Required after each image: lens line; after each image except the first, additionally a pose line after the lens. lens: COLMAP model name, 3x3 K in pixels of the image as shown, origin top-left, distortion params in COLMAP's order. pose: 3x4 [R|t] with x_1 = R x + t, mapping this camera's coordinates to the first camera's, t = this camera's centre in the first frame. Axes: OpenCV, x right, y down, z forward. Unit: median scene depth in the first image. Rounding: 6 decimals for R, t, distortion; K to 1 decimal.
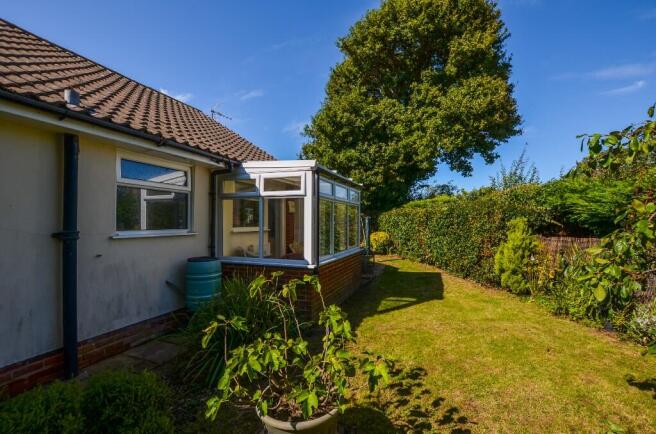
lens RADIAL K [[294.8, 0, 328.0], [0, 294.8, 217.0], [0, 0, 1]] dist [-0.031080, 0.000012]
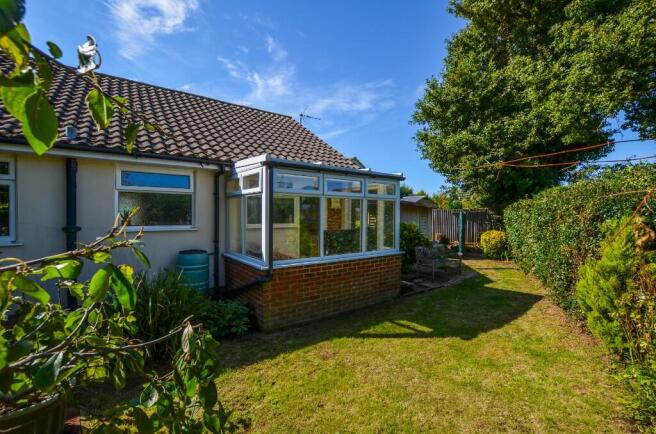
lens RADIAL K [[291.2, 0, 327.6], [0, 291.2, 211.1], [0, 0, 1]] dist [-0.010722, 0.000304]
pose [[0.848496, -0.003649, -0.529189, 0.223950], [0.003032, 0.999993, -0.002034, -0.003792], [0.529193, 0.000121, 0.848501, 0.119533]]
